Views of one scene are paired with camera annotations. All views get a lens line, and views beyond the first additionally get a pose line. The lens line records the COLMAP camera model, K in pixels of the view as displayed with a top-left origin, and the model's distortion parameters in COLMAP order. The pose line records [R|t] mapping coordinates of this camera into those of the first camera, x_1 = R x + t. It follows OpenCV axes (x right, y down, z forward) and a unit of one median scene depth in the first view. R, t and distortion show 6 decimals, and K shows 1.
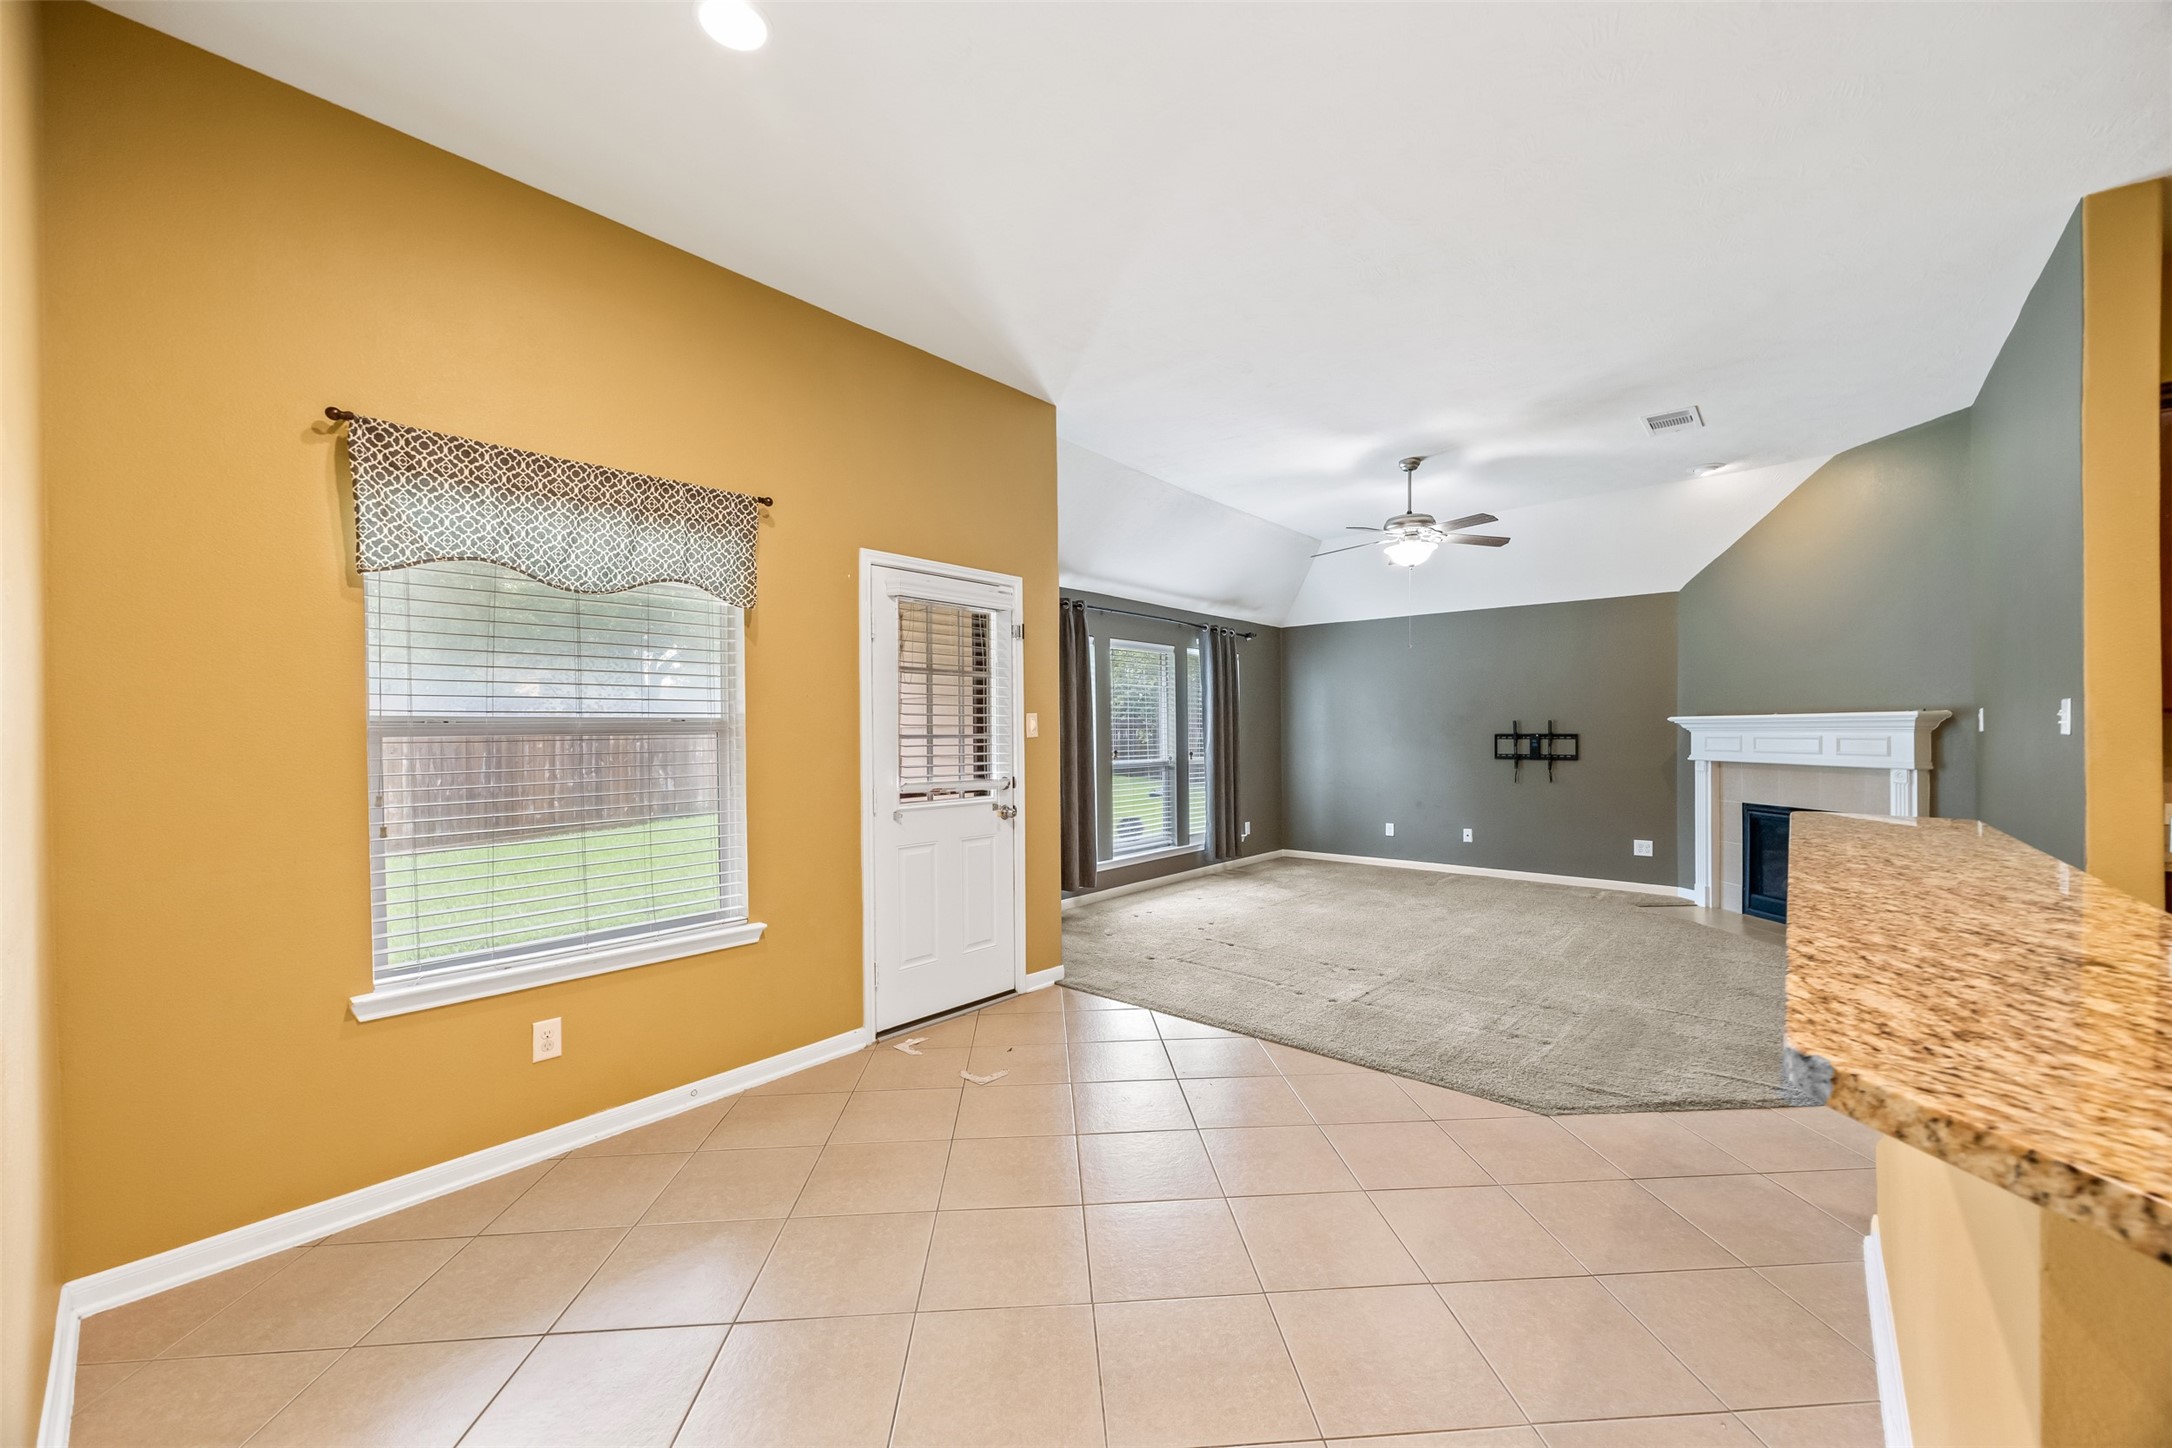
lens RADIAL K [[834.5, 0, 1078.3], [0, 834.5, 726.6], [0, 0, 1]] dist [-0.000505, -0.000741]
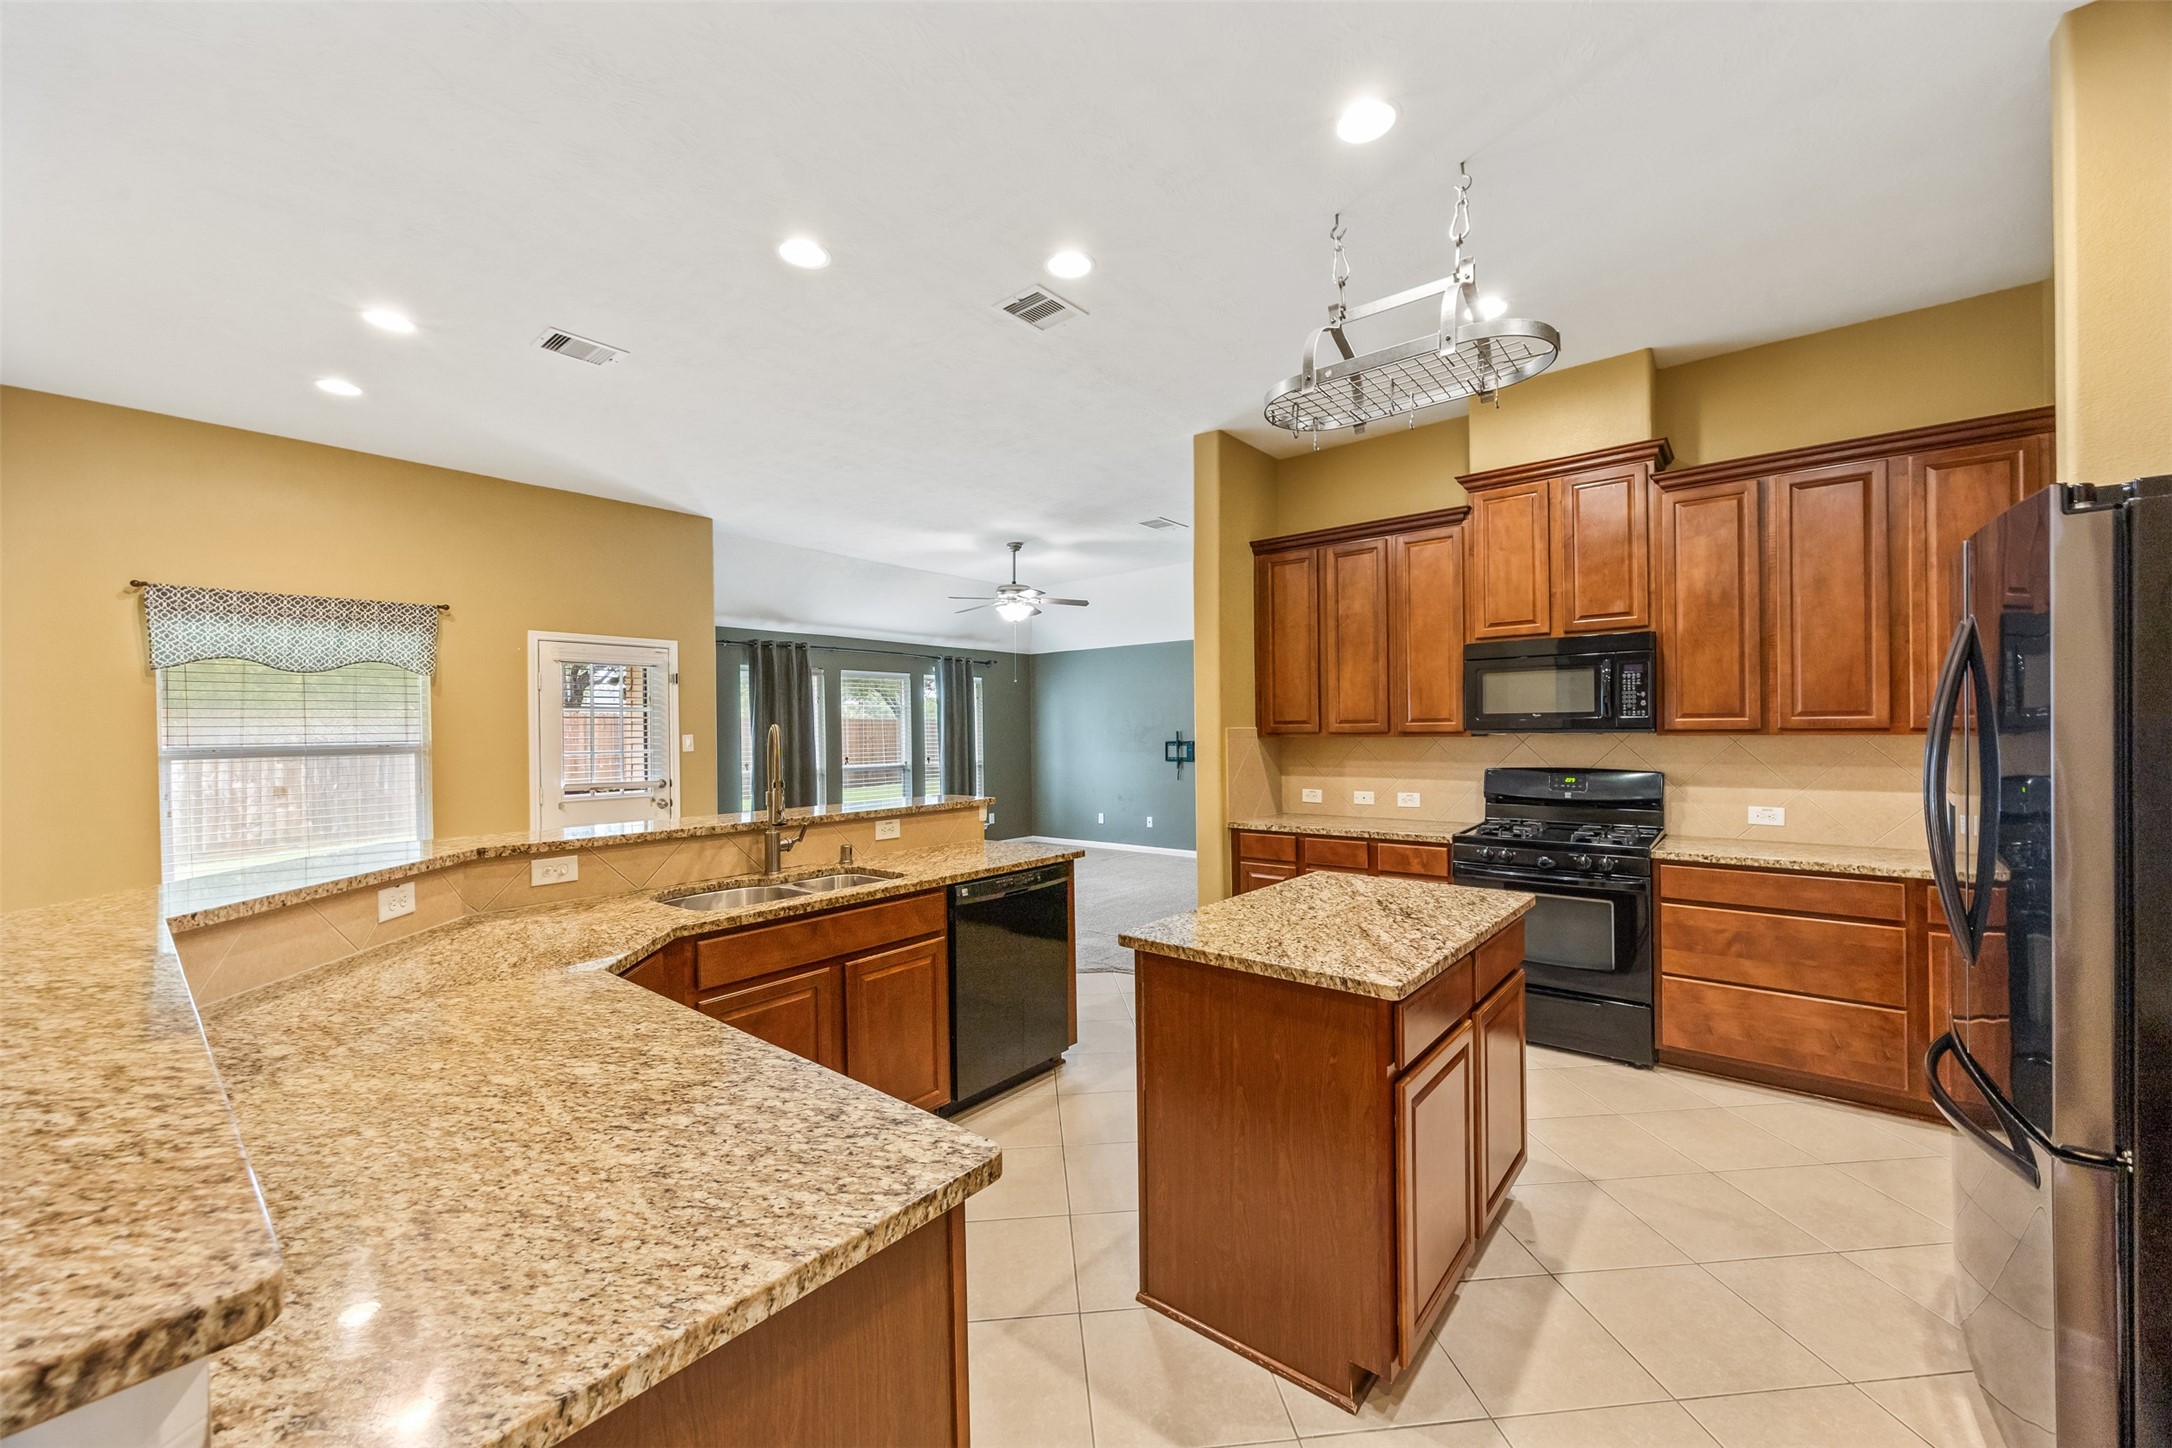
lens RADIAL K [[834.5, 0, 1085.3], [0, 834.5, 721.0], [0, 0, 1]] dist [-0.000505, -0.000741]
pose [[0.999876, -0.007341, 0.013948, 0.420350], [0.007431, 0.999952, -0.006431, -0.017537], [-0.013900, 0.006533, 0.999882, -0.307723]]
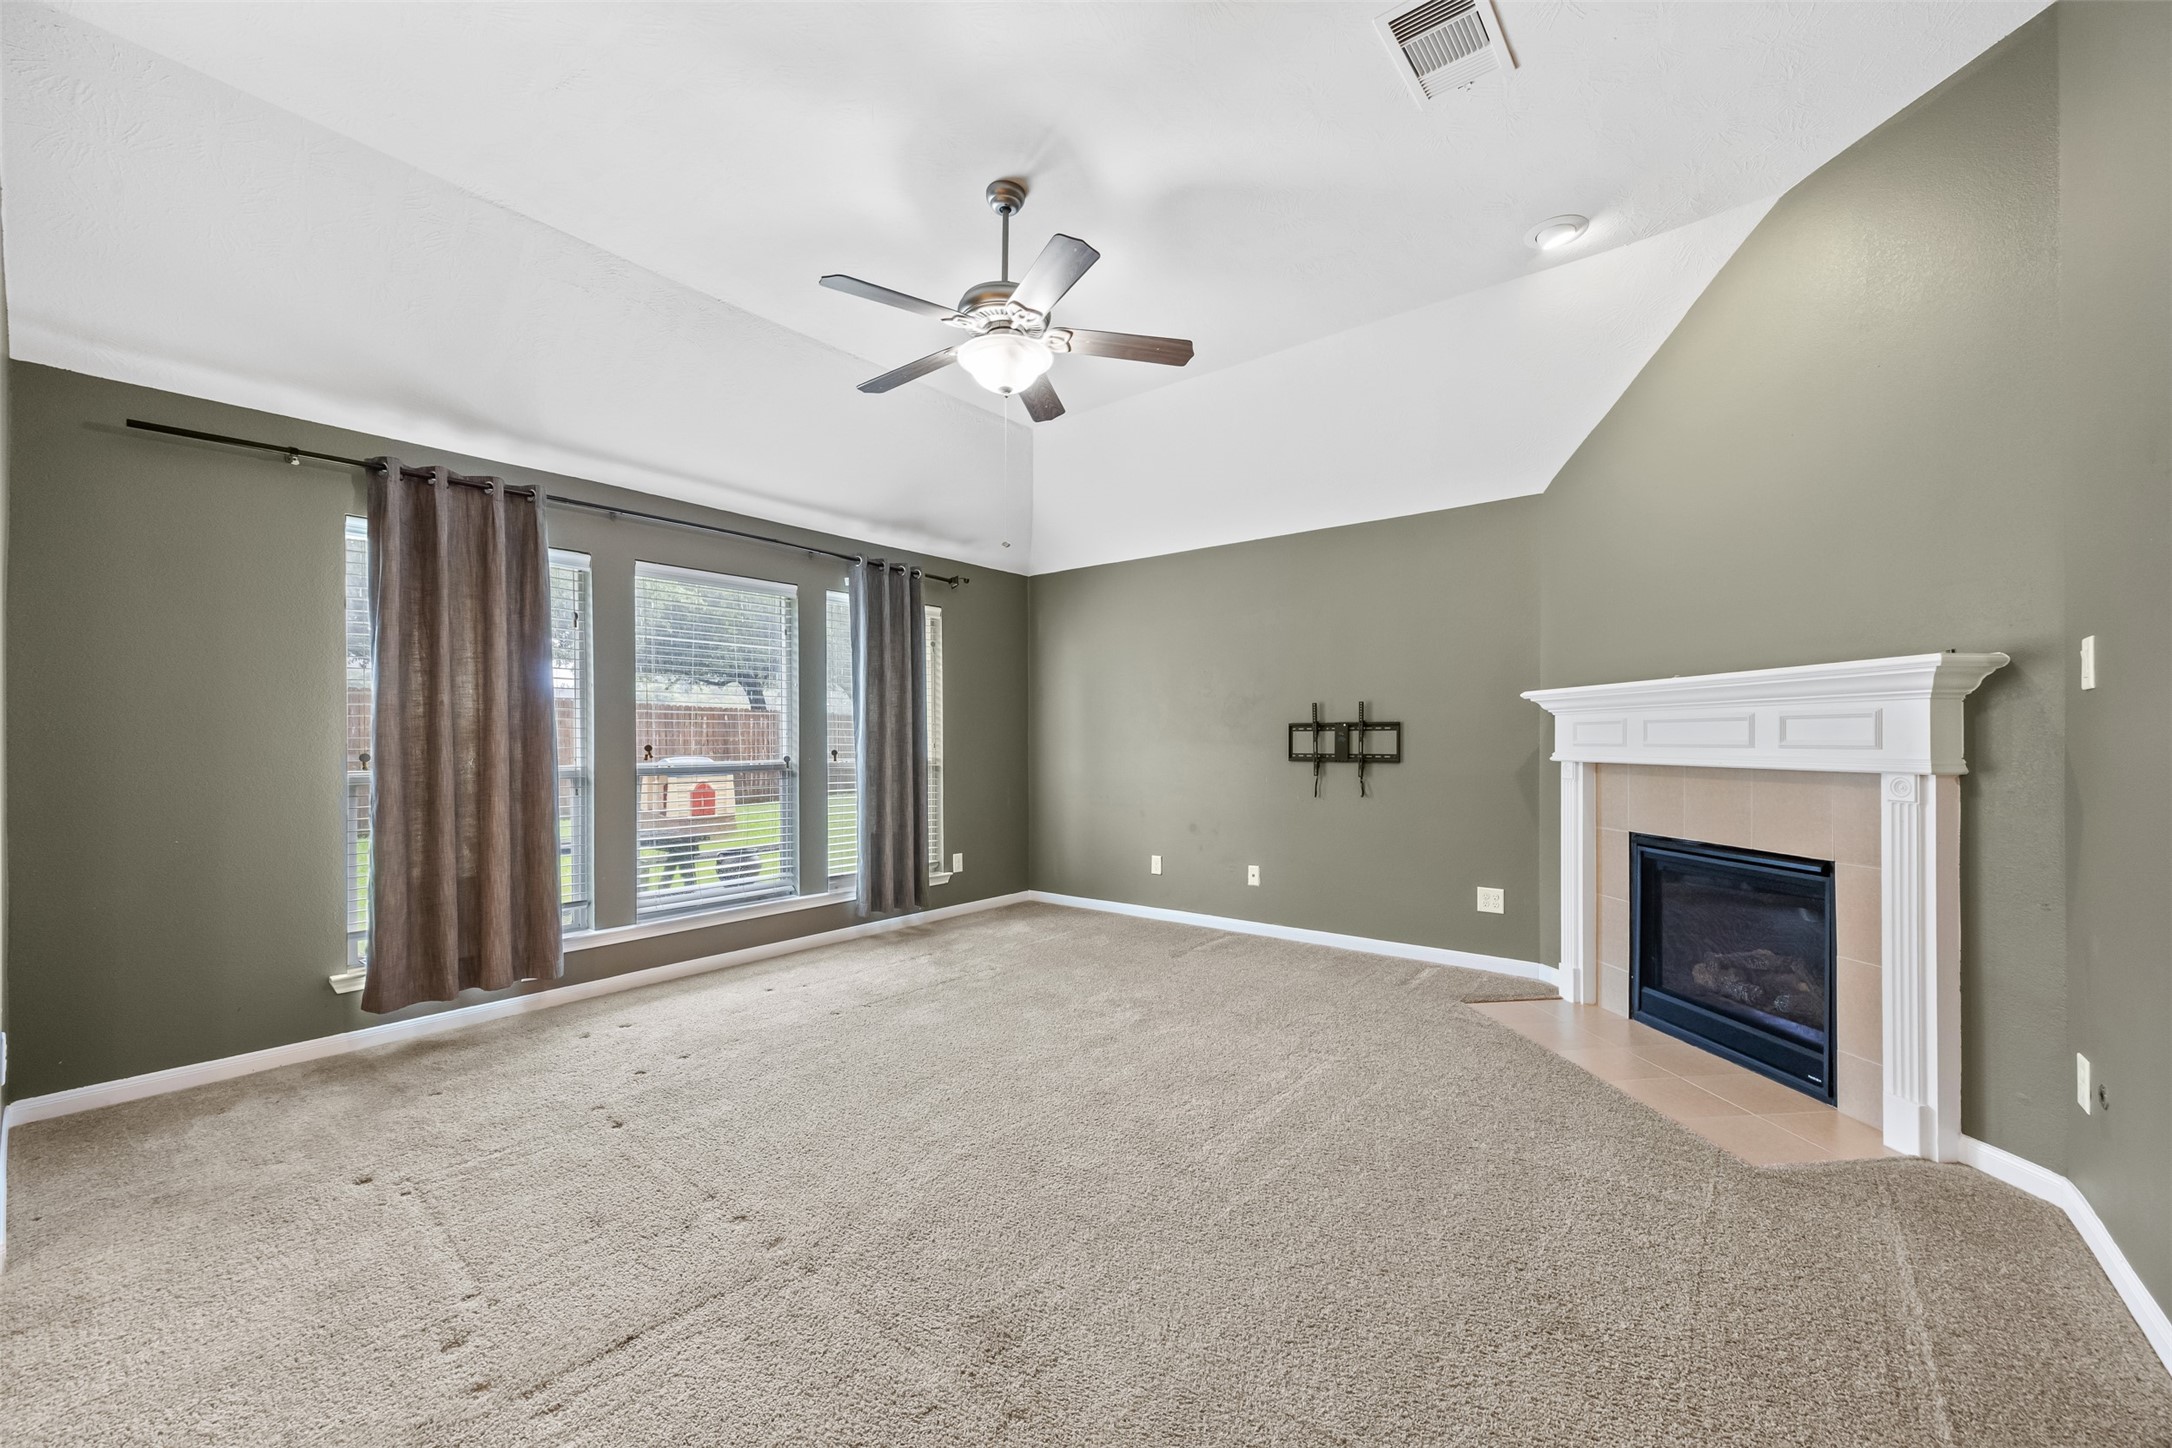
lens RADIAL K [[834.5, 0, 1093.9], [0, 834.5, 740.8], [0, 0, 1]] dist [-0.000505, -0.000741]
pose [[0.998992, 0.001830, 0.044853, 0.366780], [-0.002058, 0.999985, 0.005037, 0.022857], [-0.044843, -0.005125, 0.998981, 0.400061]]
